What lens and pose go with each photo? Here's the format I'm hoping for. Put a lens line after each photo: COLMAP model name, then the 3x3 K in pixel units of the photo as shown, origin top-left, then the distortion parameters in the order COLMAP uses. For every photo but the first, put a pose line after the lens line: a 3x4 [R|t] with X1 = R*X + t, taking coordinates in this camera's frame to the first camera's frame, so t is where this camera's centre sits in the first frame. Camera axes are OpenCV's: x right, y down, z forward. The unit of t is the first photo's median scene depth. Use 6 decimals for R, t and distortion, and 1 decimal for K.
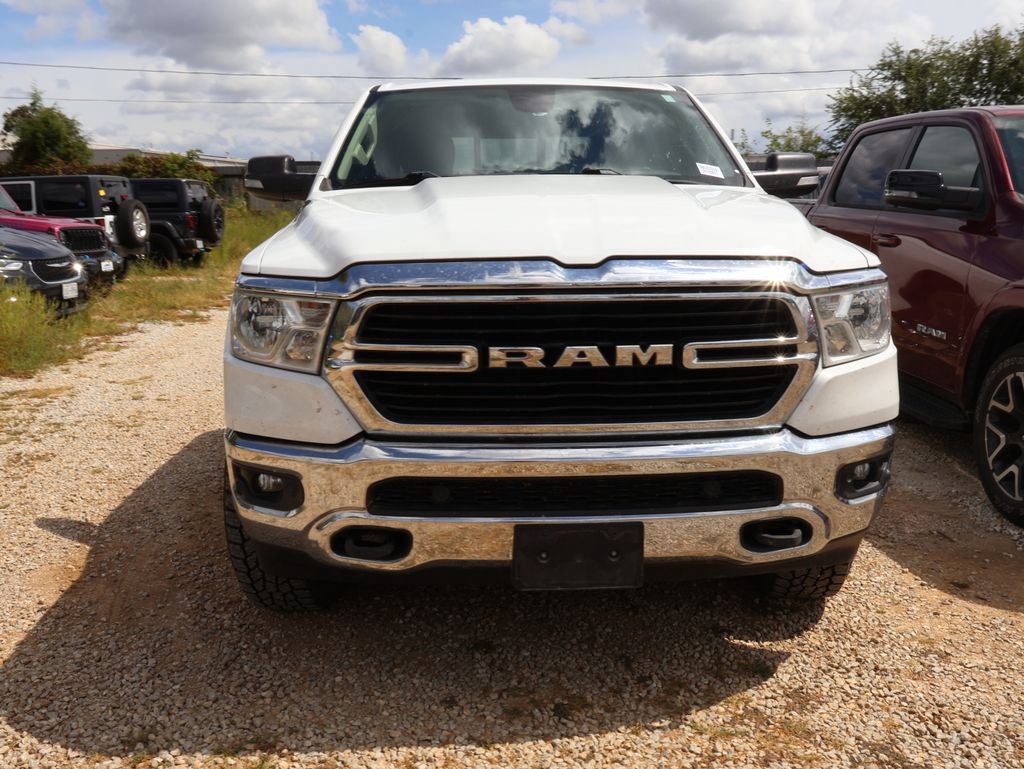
lens RADIAL K [[961.8, 0, 513.7], [0, 961.8, 383.6], [0, 0, 1]] dist [0.000049, 0.000000]
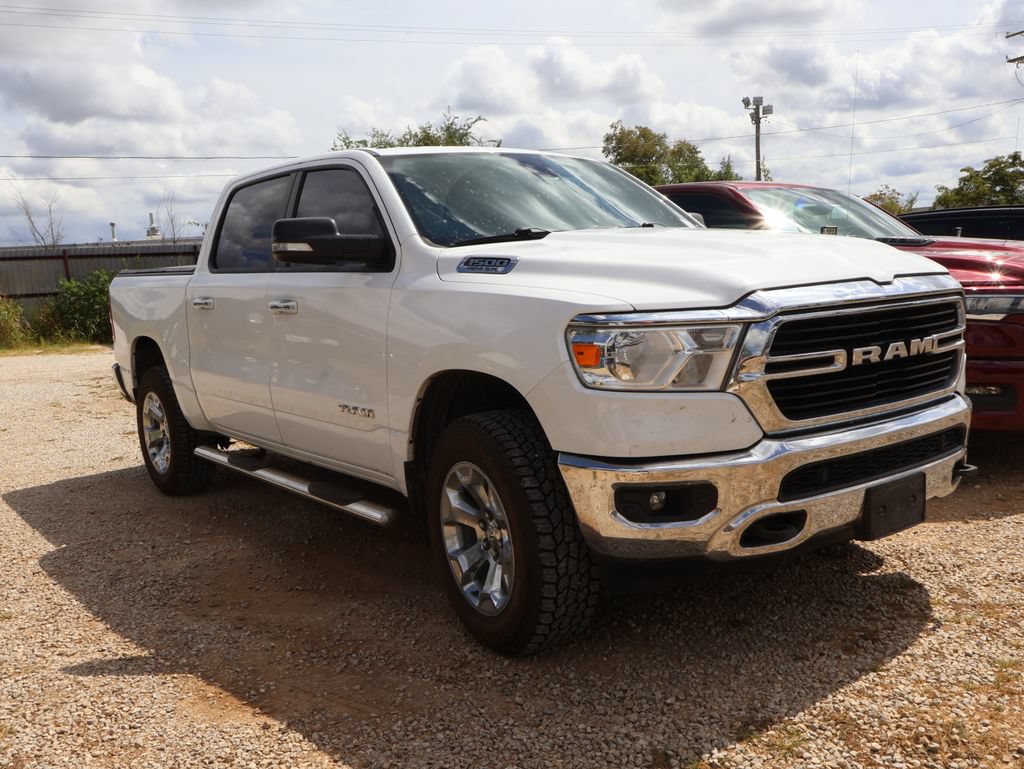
lens RADIAL K [[961.8, 0, 514.3], [0, 961.8, 384.3], [0, 0, 1]] dist [0.000049, 0.000000]
pose [[0.820900, -0.104612, 0.561409, -1.059042], [0.151105, 0.987830, -0.036877, -0.012169], [-0.550719, 0.115104, 0.826716, 0.190811]]
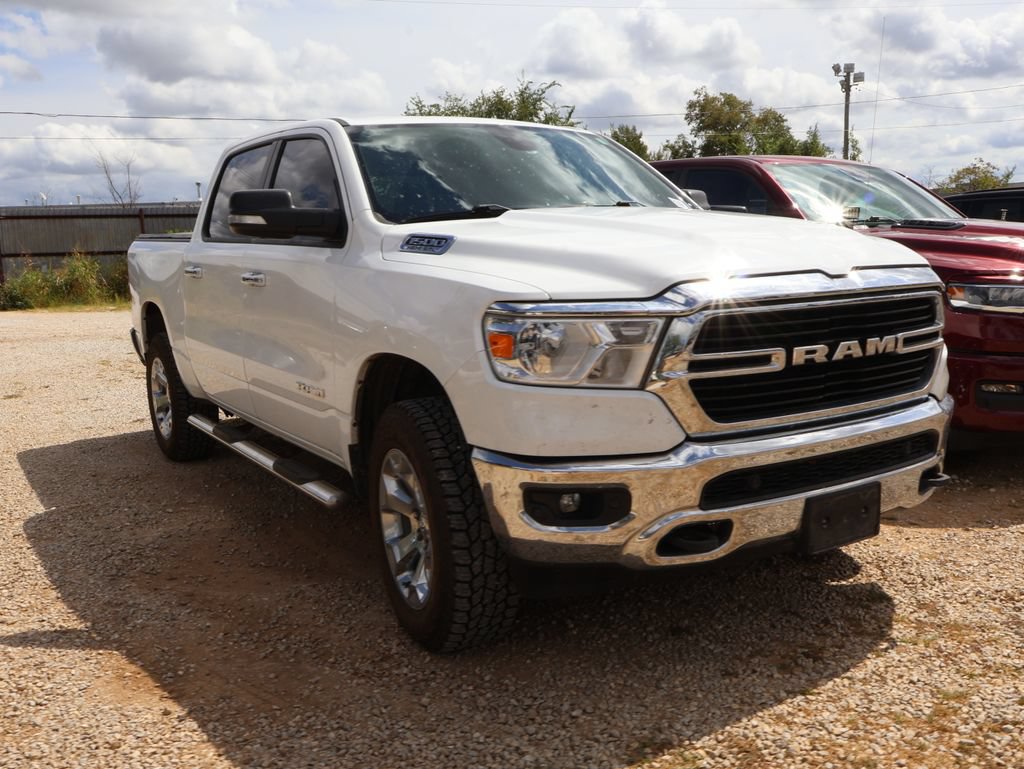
lens RADIAL K [[961.8, 0, 515.7], [0, 961.8, 384.8], [0, 0, 1]] dist [0.000049, 0.000000]
pose [[0.866891, -0.093818, 0.489590, -0.853380], [0.114955, 0.993283, -0.013205, -0.015779], [-0.485063, 0.067729, 0.871853, 0.139207]]
